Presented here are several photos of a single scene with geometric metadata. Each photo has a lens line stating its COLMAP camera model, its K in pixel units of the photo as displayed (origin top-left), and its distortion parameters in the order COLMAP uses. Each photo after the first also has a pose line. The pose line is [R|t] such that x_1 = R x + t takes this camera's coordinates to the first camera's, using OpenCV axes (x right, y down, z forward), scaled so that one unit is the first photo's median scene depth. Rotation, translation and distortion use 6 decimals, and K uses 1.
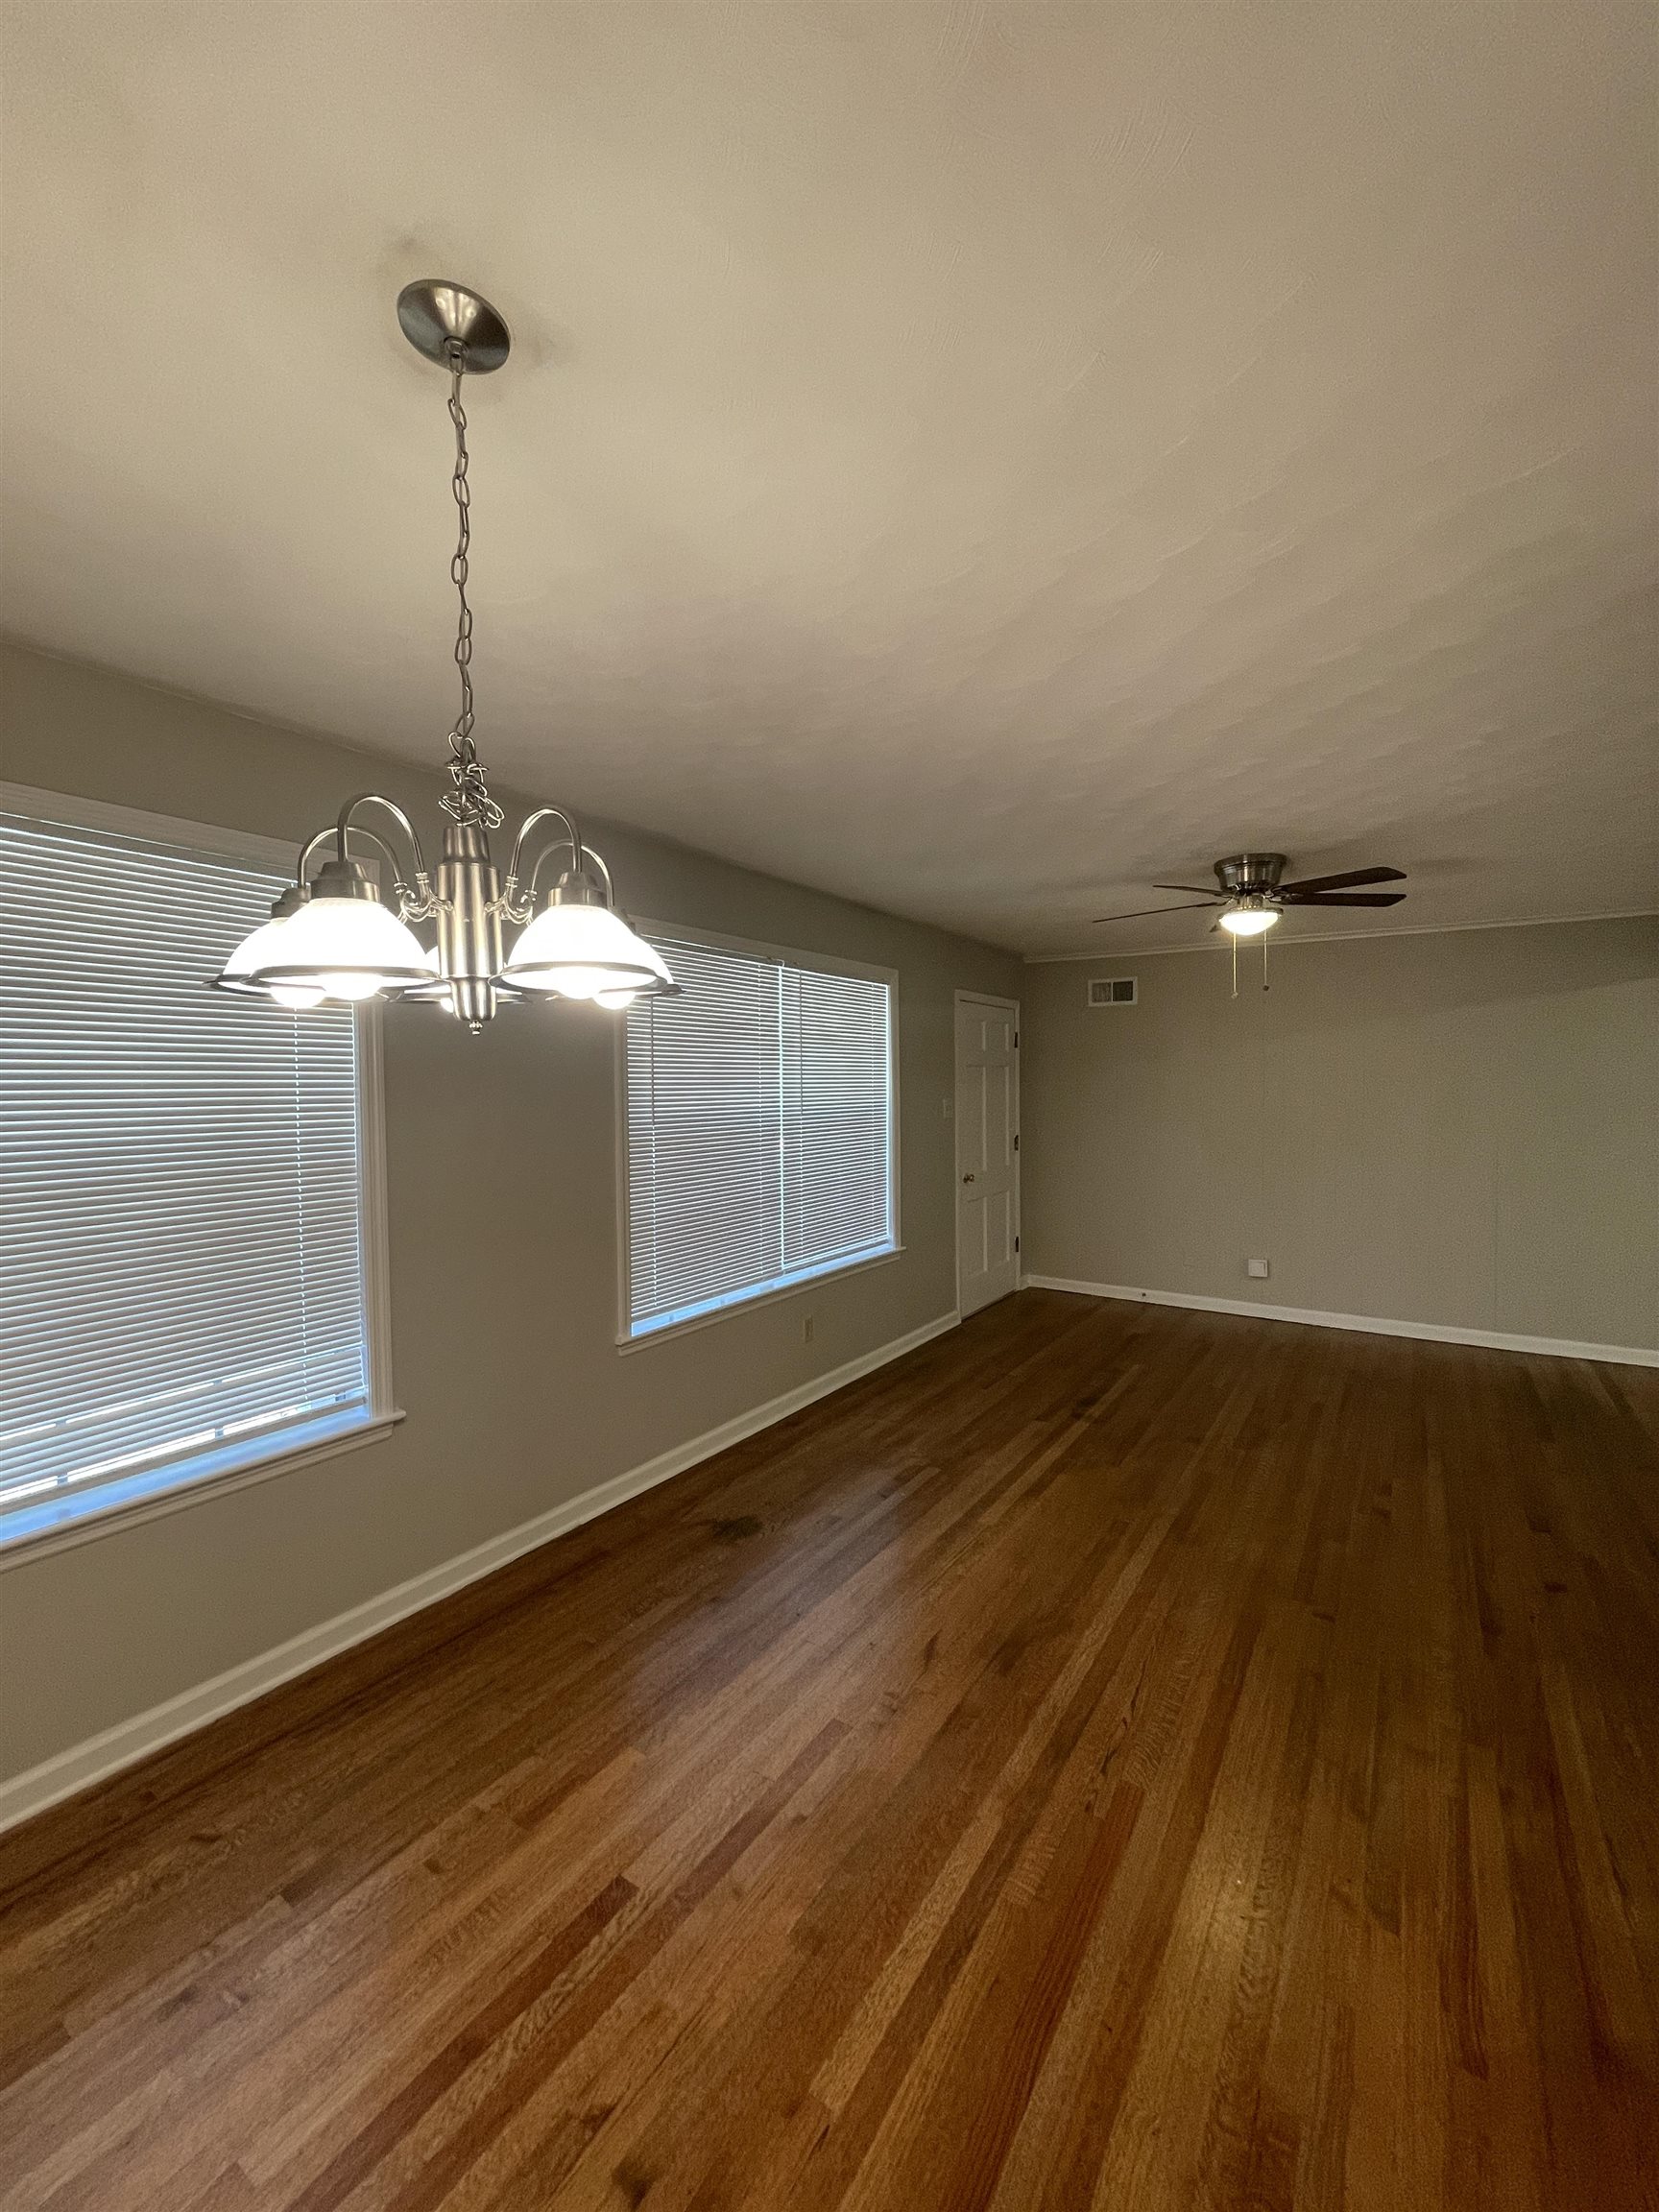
lens RADIAL K [[870.1, 0, 841.3], [0, 870.1, 1108.3], [0, 0, 1]] dist [0.000507, 0.000148]
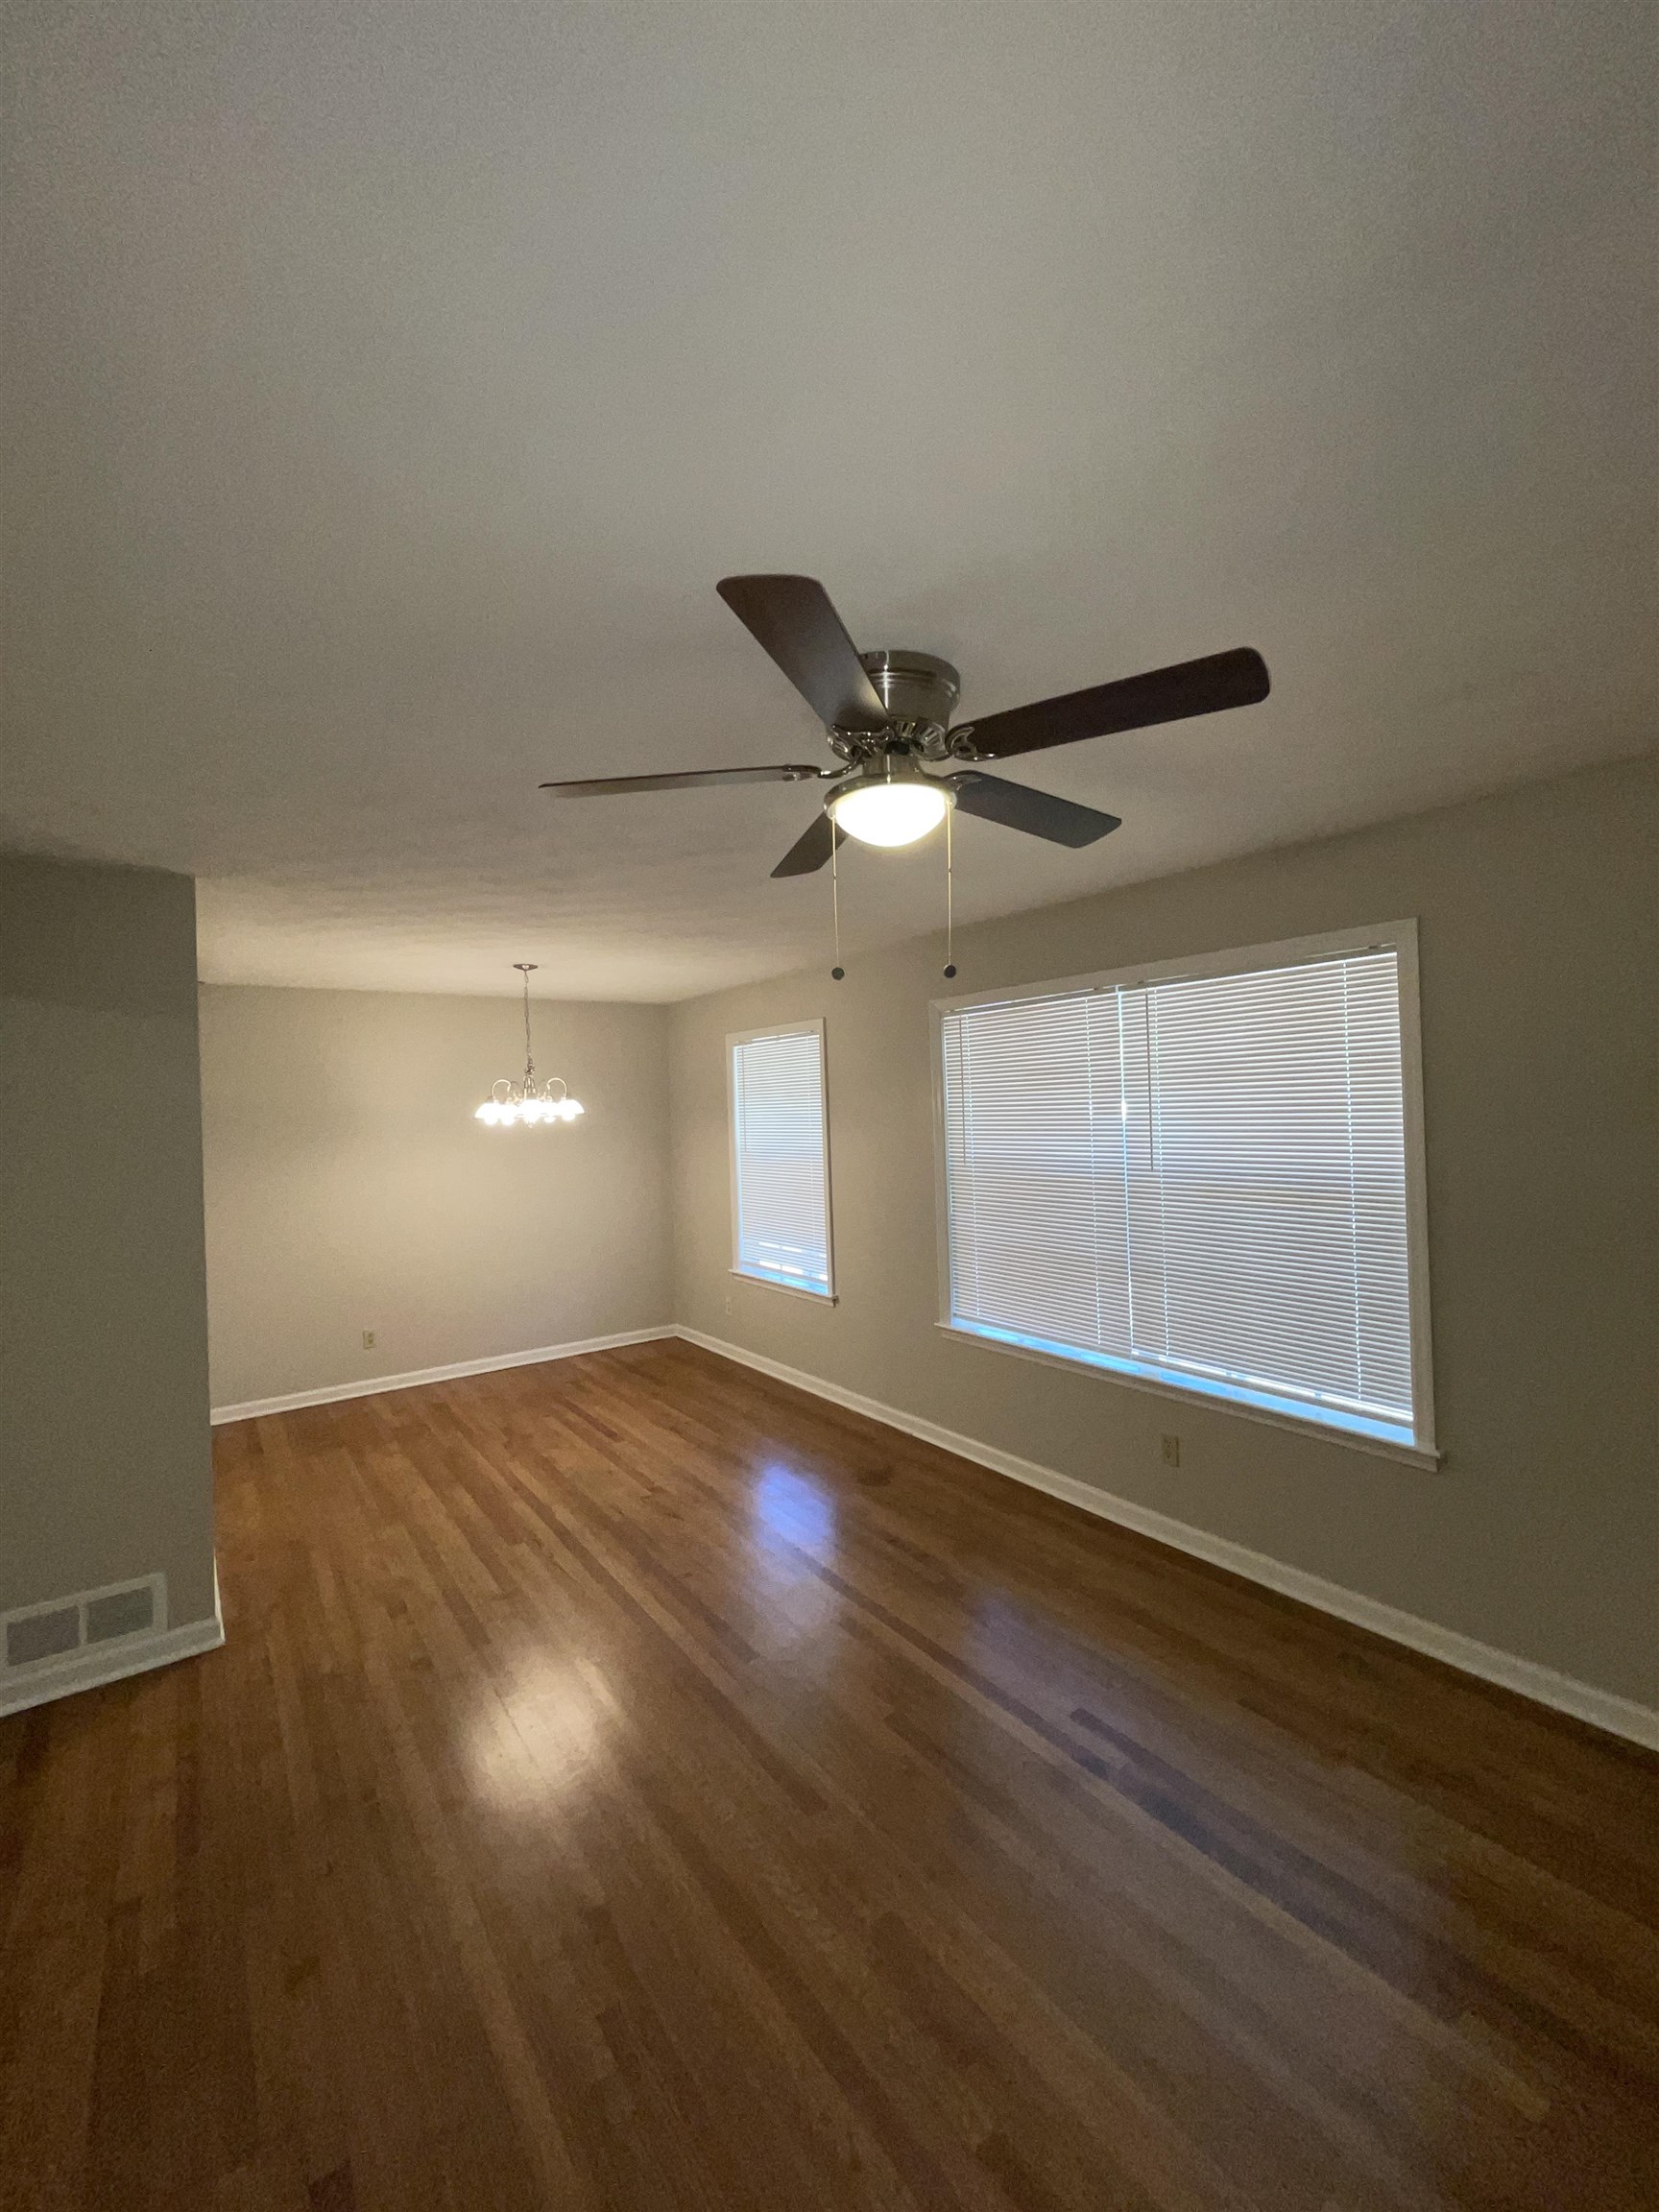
lens RADIAL K [[906.9, 0, 817.8], [0, 906.9, 1094.1], [0, 0, 1]] dist [-0.001037, -0.000156]
pose [[-0.352621, 0.022659, -0.935492, 0.912261], [0.016215, 0.999705, 0.018102, -0.091259], [0.935626, -0.008786, -0.352884, 1.105176]]
